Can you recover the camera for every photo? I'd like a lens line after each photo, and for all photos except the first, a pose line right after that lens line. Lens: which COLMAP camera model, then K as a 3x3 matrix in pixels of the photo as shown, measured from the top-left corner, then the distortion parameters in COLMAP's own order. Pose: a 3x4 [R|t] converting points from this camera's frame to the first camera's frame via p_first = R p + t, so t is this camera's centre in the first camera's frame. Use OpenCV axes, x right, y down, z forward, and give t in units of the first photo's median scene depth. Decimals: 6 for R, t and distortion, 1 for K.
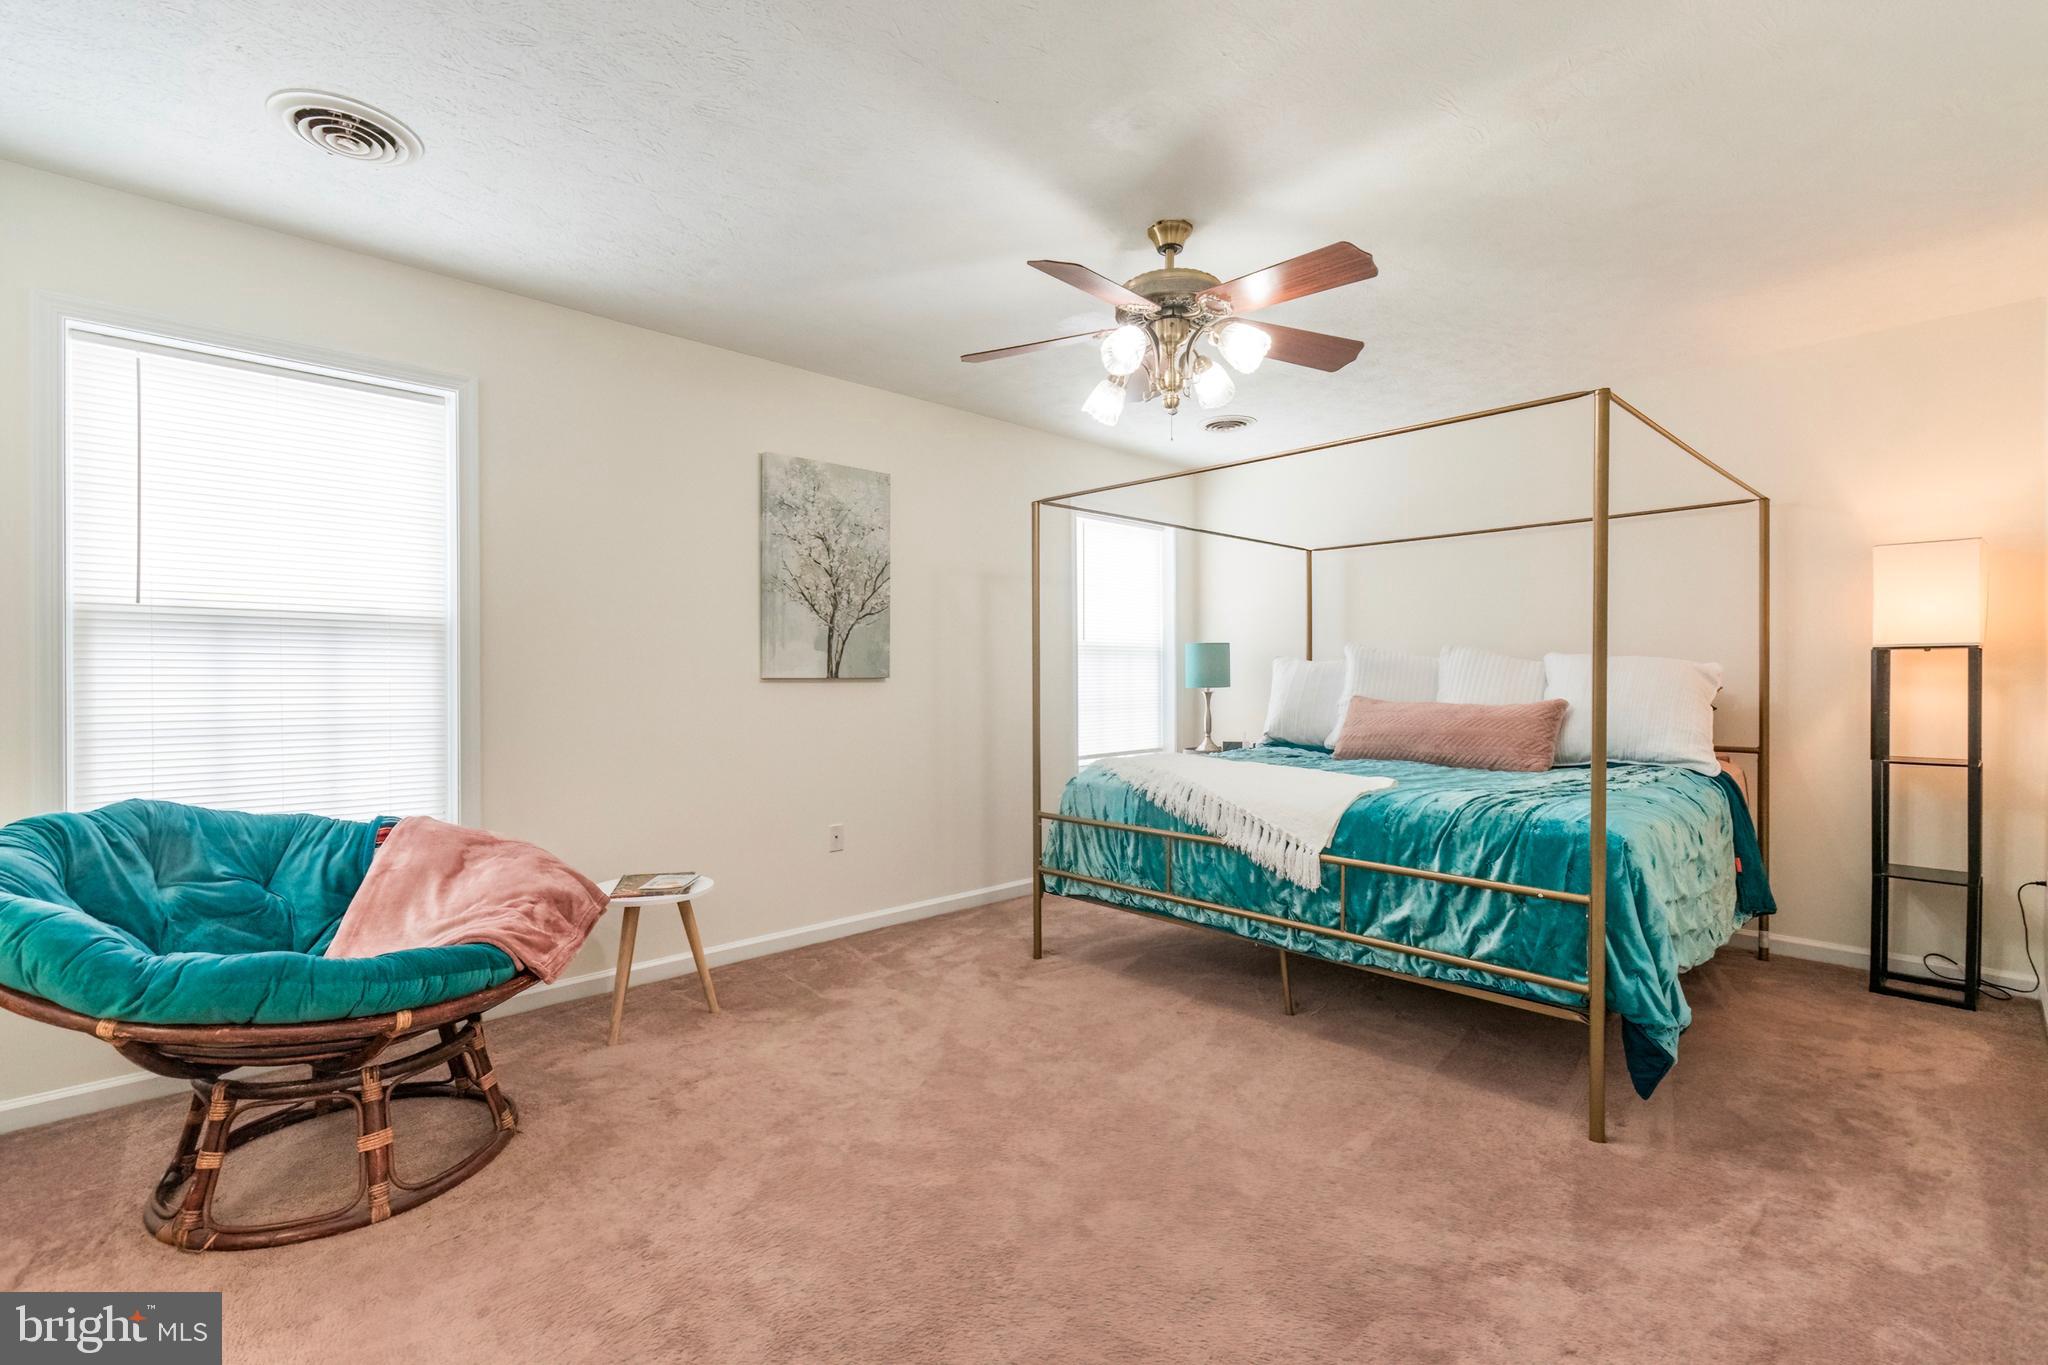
lens RADIAL K [[909.3, 0, 1033.0], [0, 909.3, 696.5], [0, 0, 1]] dist [0.000368, -0.000375]
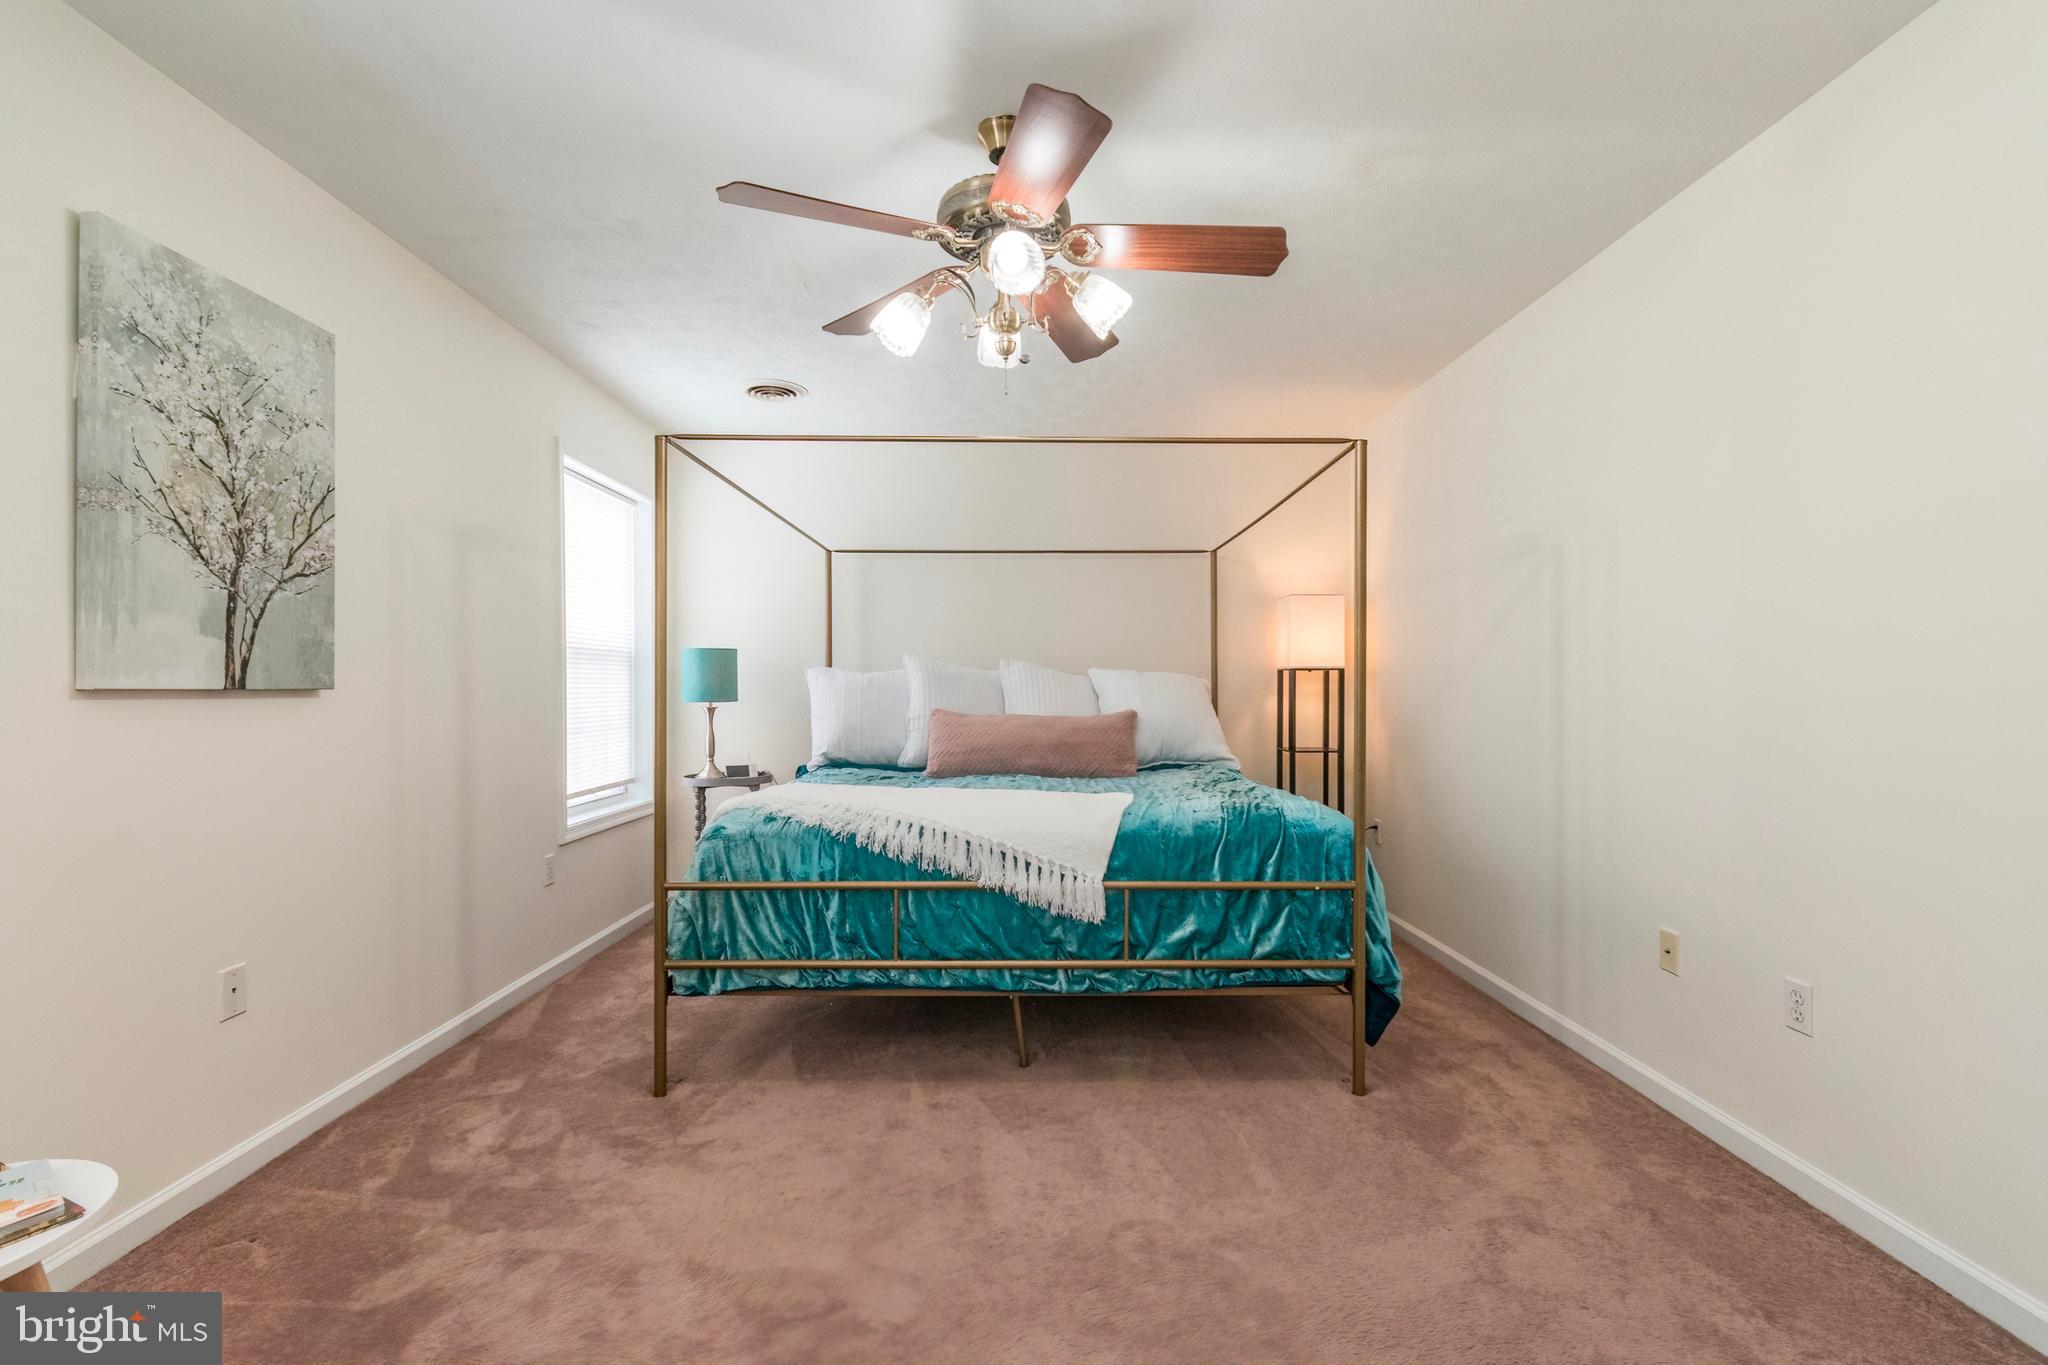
lens RADIAL K [[897.2, 0, 1020.7], [0, 897.2, 698.2], [0, 0, 1]] dist [0.002420, 0.000085]
pose [[0.682364, -0.004875, 0.730997, -0.311099], [0.013509, 0.999891, -0.005942, -0.006469], [-0.730888, 0.013929, 0.682355, 0.334766]]
